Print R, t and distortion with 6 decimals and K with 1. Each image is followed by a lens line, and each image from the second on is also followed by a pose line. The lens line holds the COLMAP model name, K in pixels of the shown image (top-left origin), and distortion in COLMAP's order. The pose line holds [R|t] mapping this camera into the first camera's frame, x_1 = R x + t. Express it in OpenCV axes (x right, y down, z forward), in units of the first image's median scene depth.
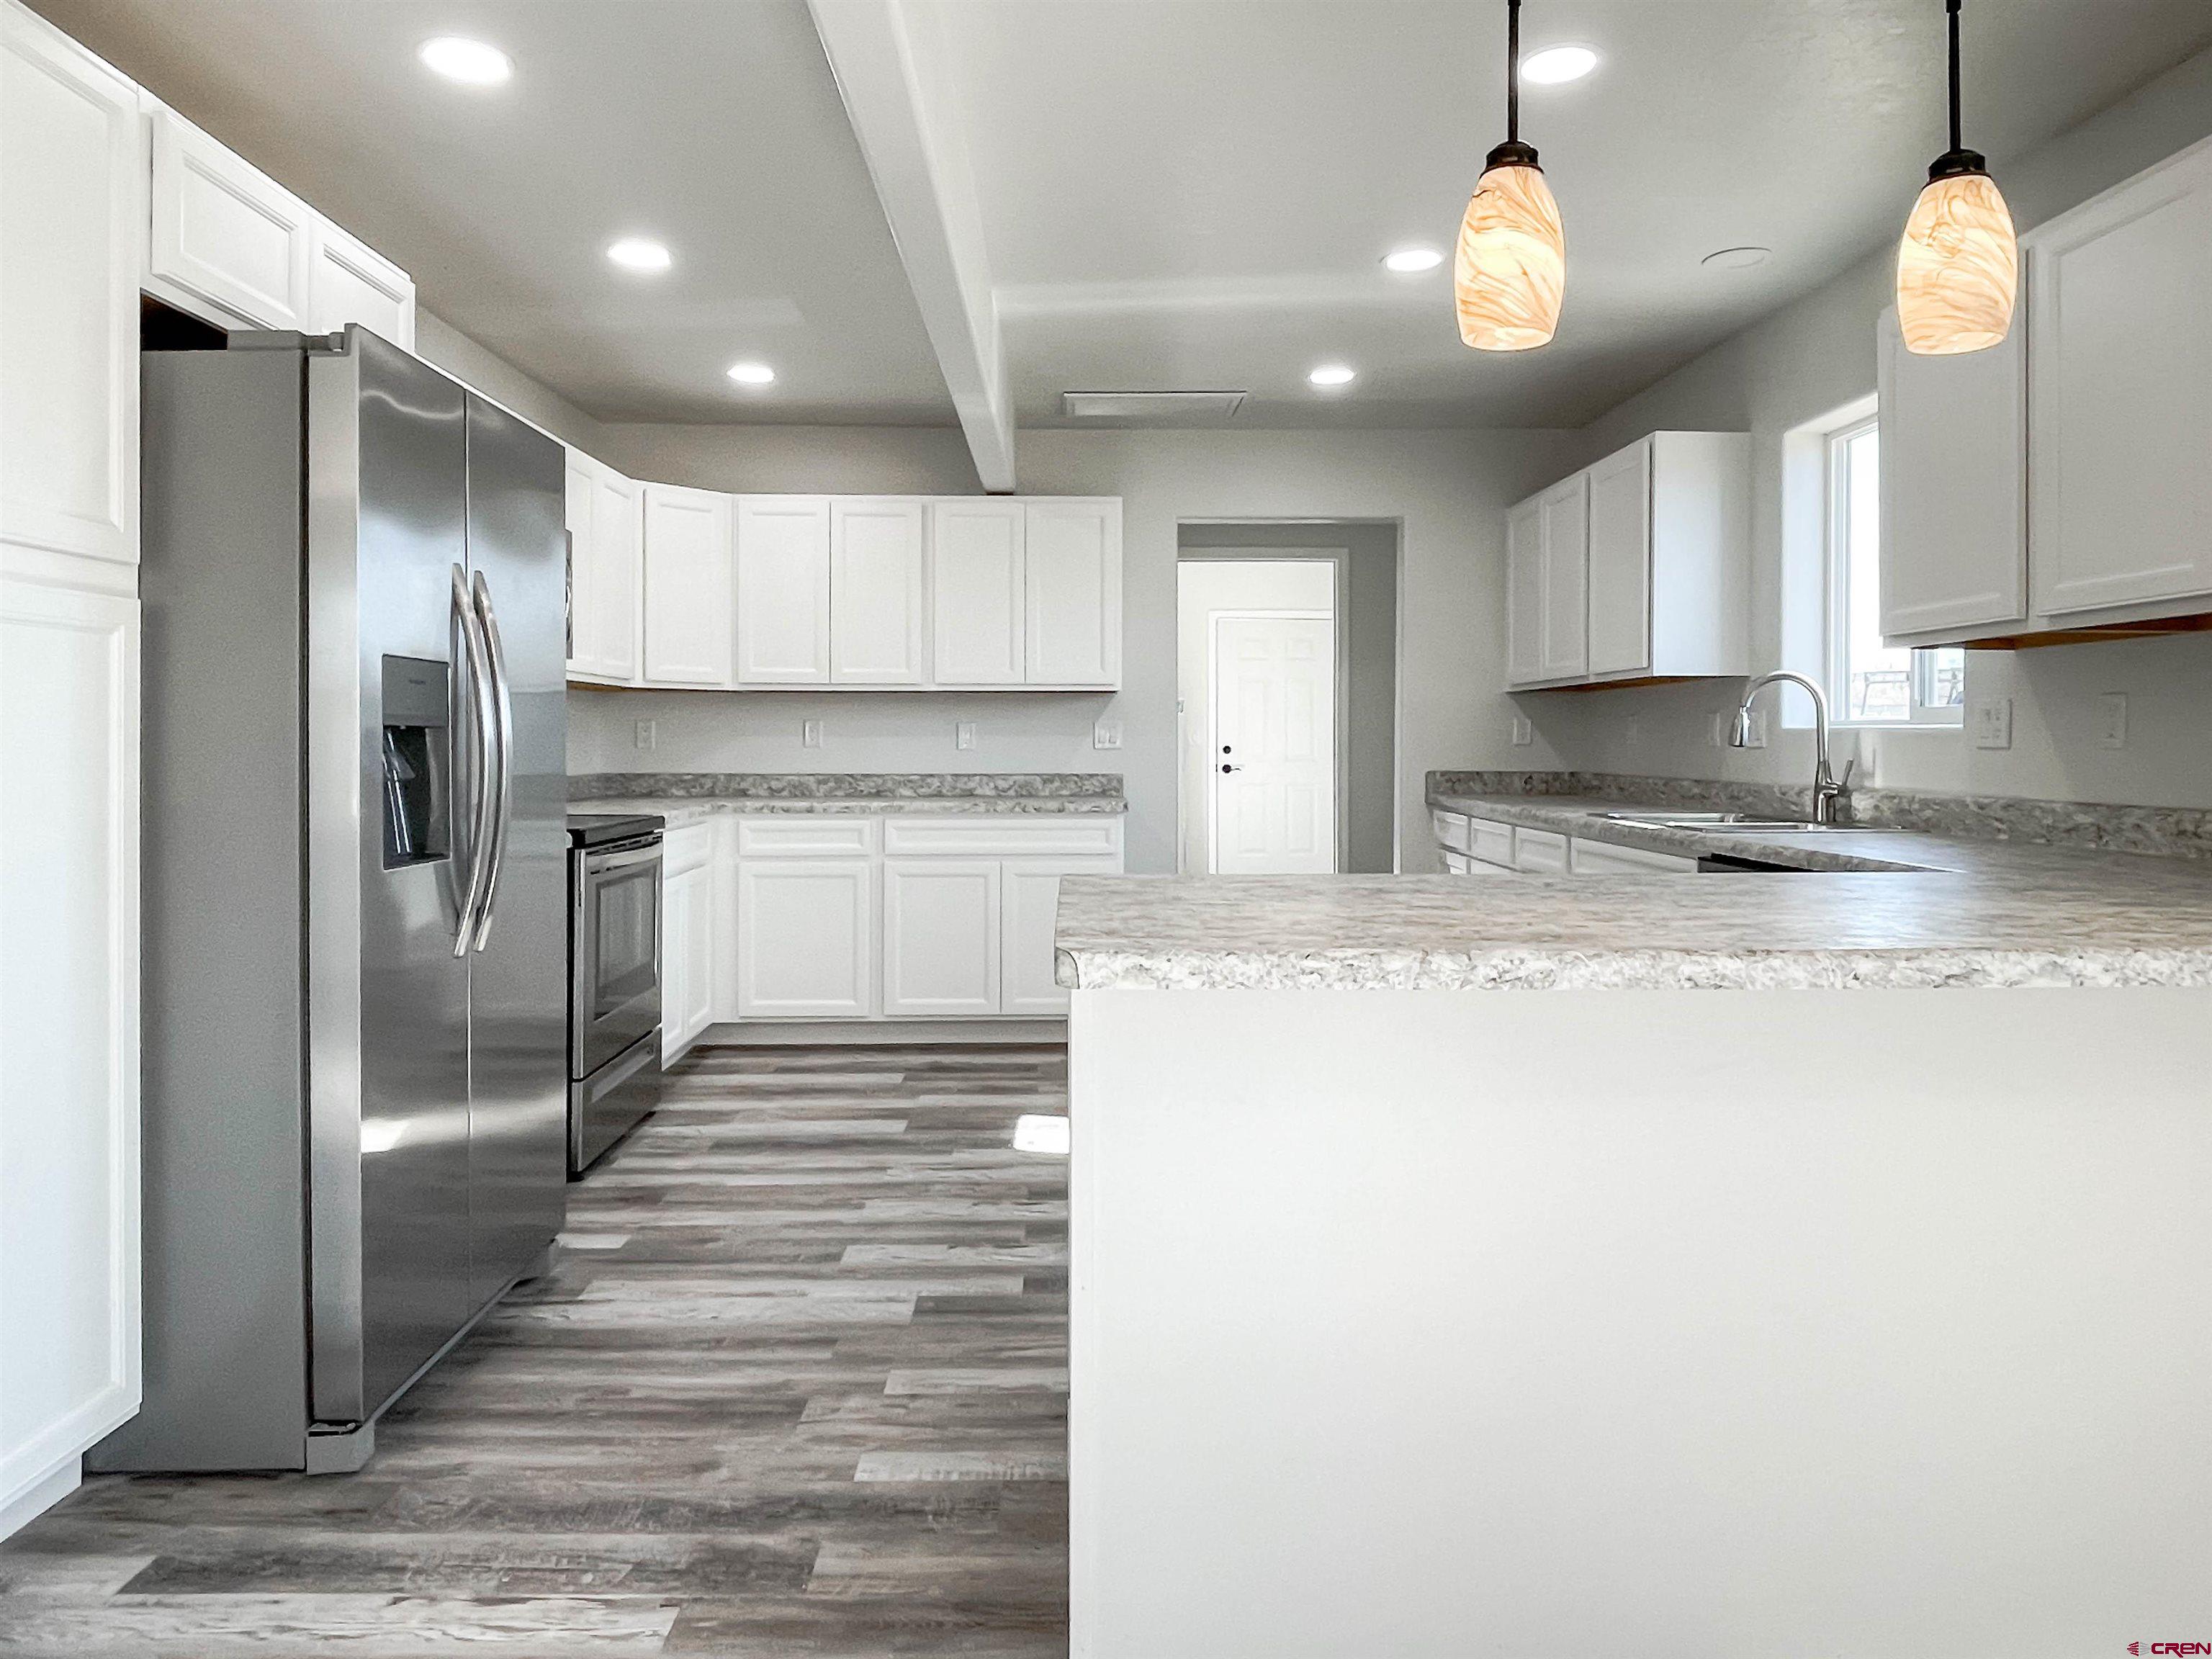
lens RADIAL K [[1449.7, 0, 1092.4], [0, 1449.7, 760.3], [0, 0, 1]] dist [0.014676, -0.027430]
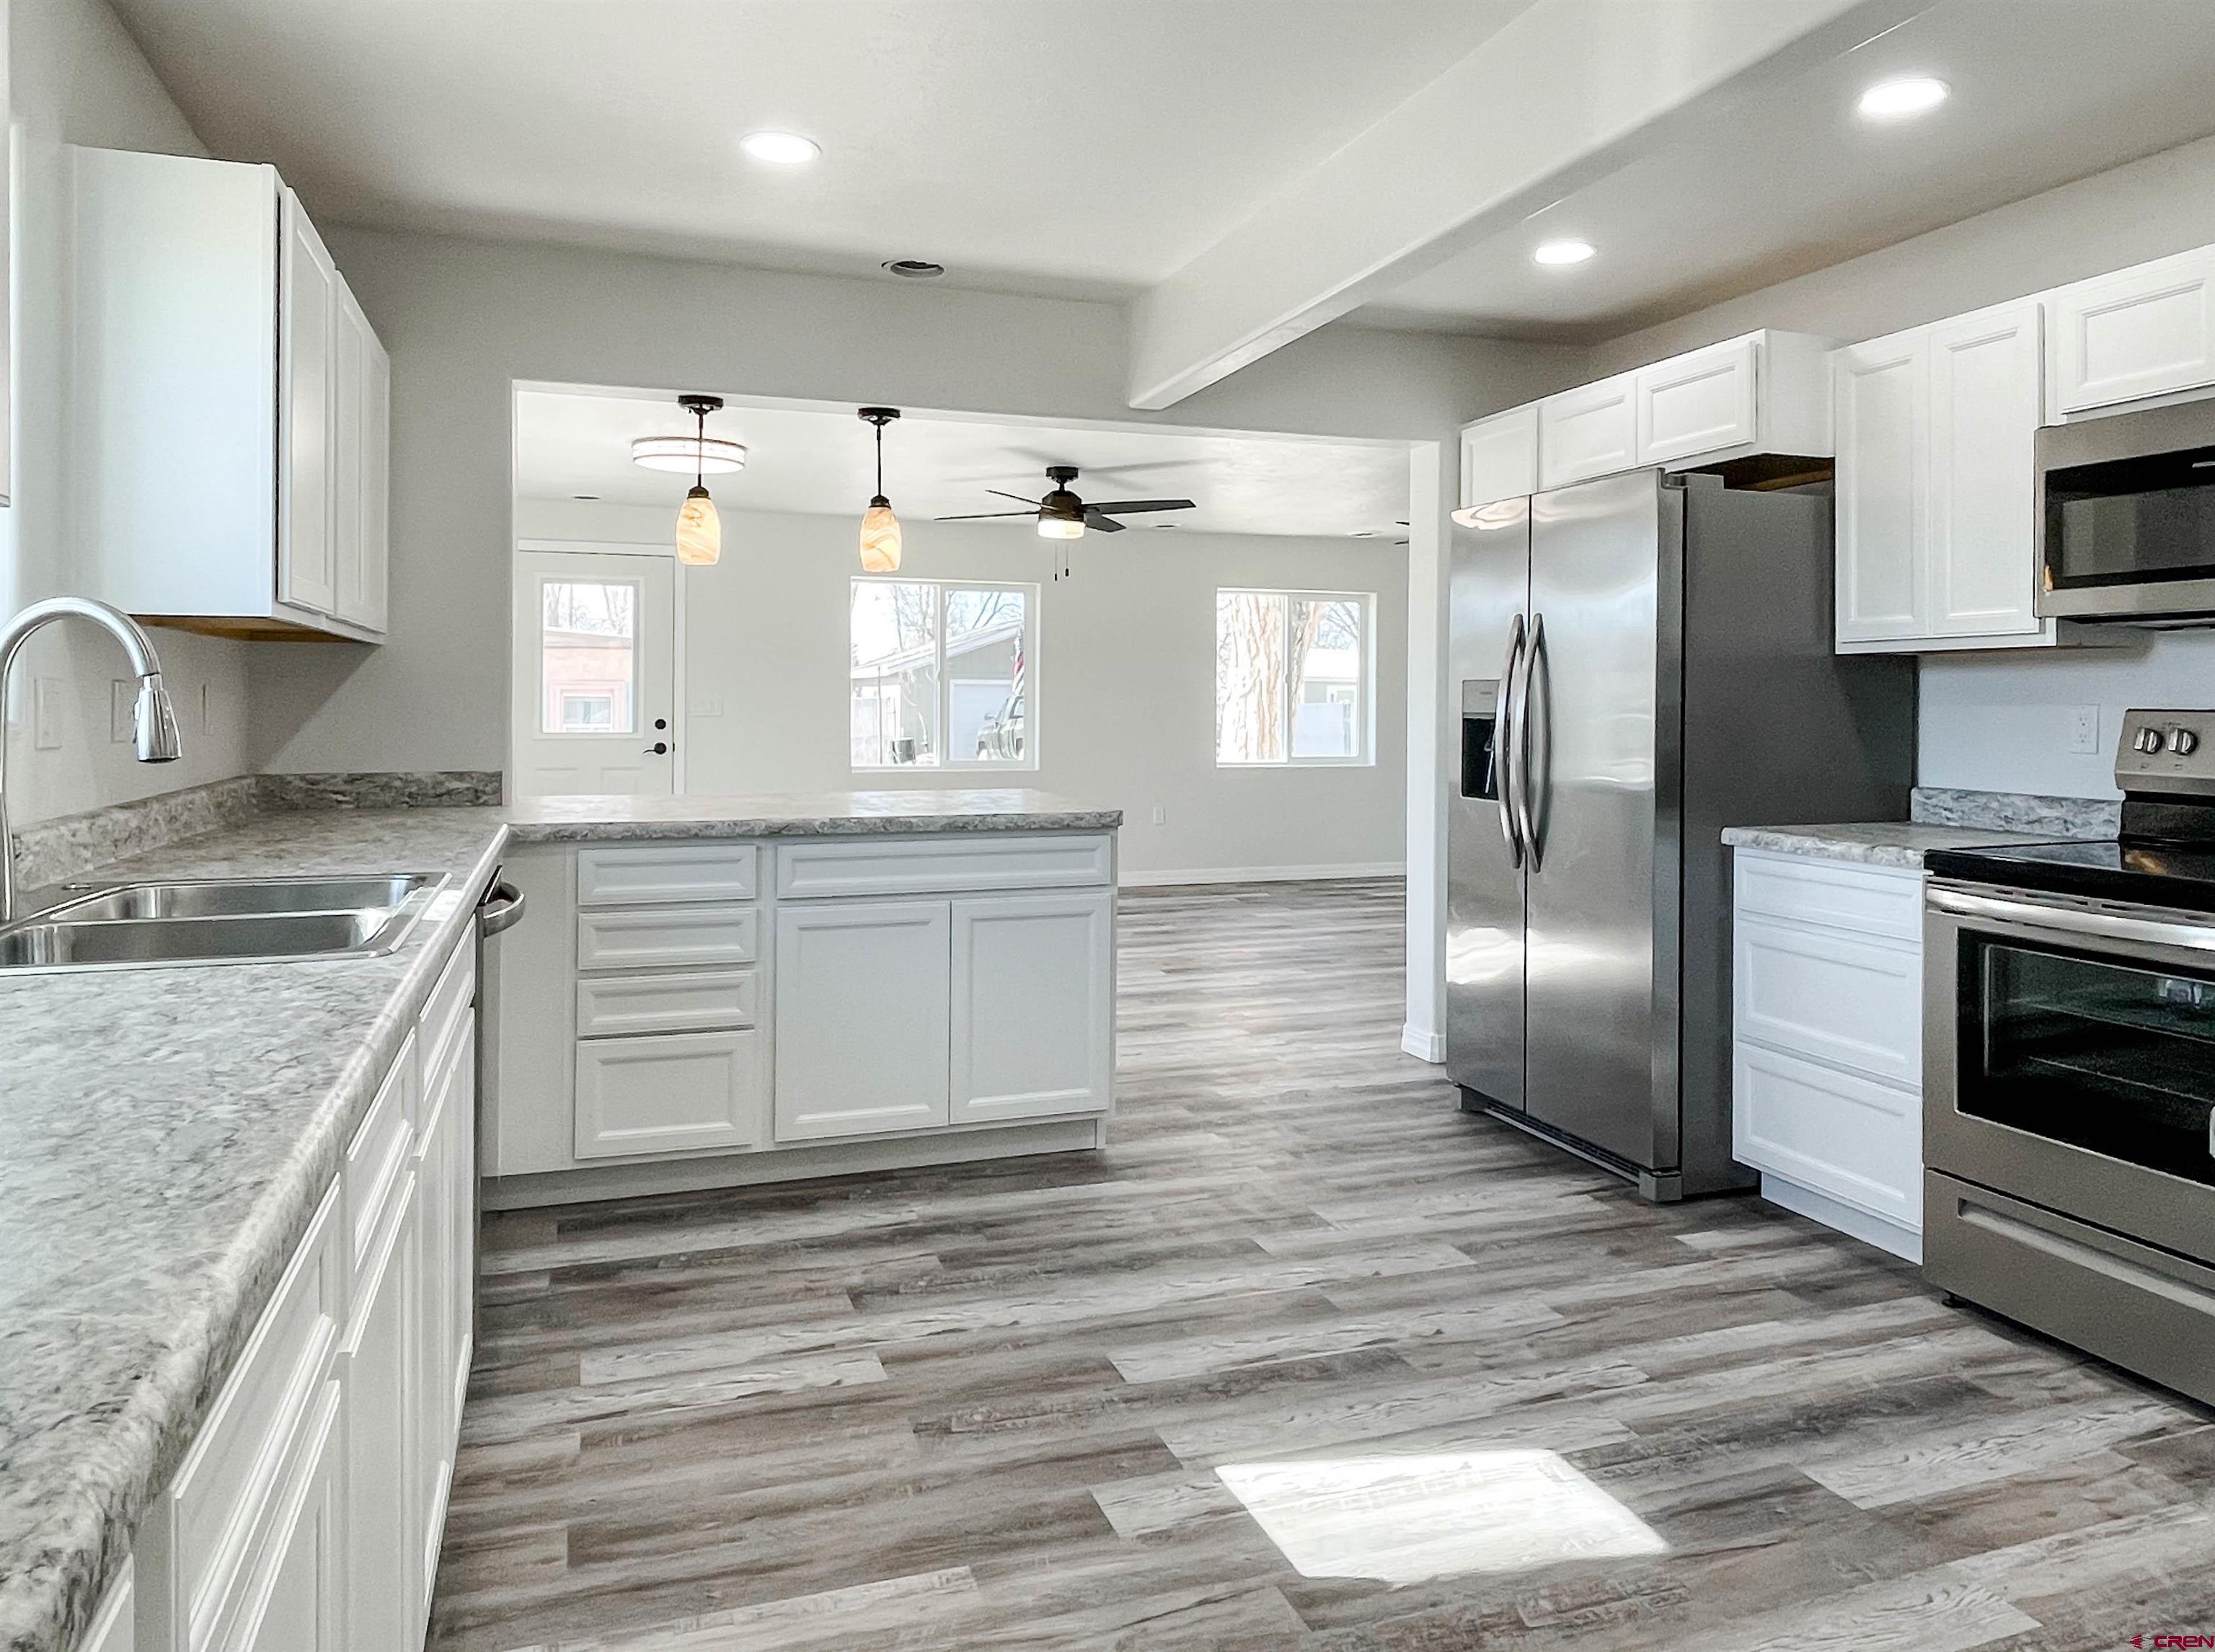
lens RADIAL K [[1489.0, 0, 1136.6], [0, 1489.0, 711.1], [0, 0, 1]] dist [0.008183, -0.012768]
pose [[-0.943693, -0.002856, -0.330811, 0.289954], [-0.009305, 0.999796, 0.017911, -0.034363], [0.330693, 0.019981, -0.943527, 1.450213]]
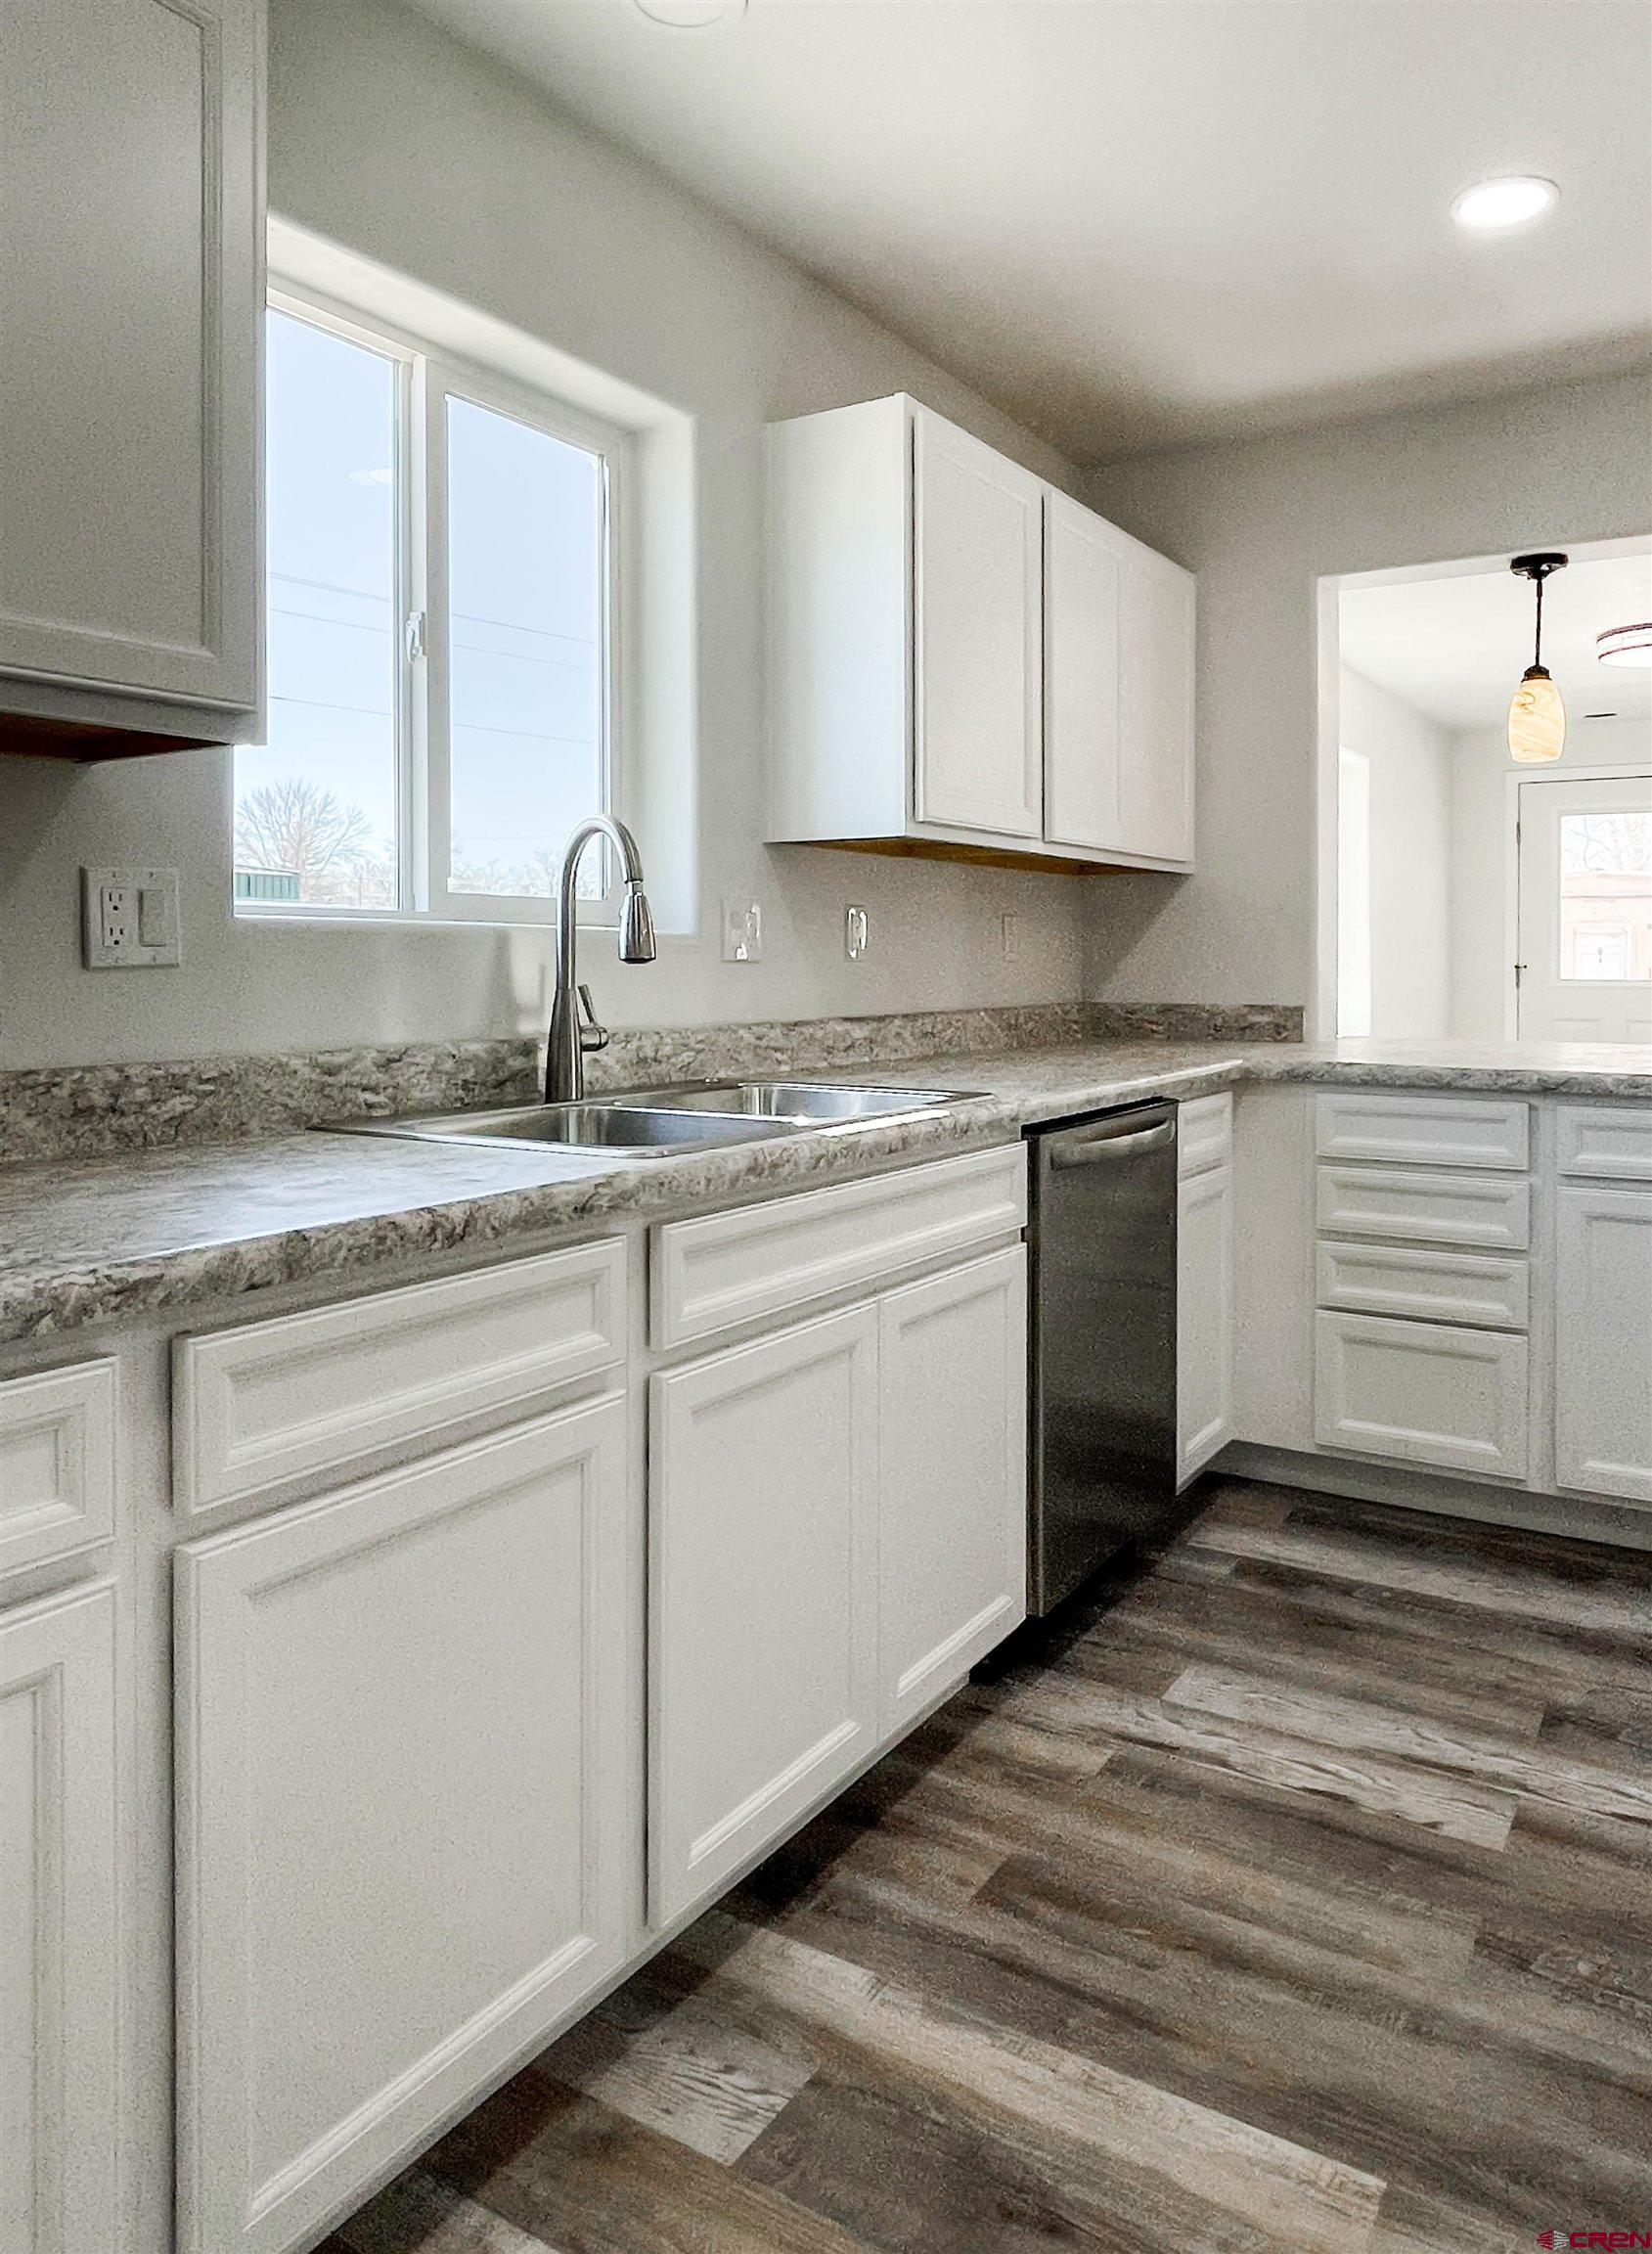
lens RADIAL K [[1515.0, 0, 899.1], [0, 1515.0, 967.7], [0, 0, 1]] dist [0.008183, -0.012768]
pose [[-0.852777, -0.003464, 0.522264, 0.097662], [0.006344, 0.999836, 0.016991, -0.014429], [-0.522237, 0.017802, -0.852615, 1.305628]]
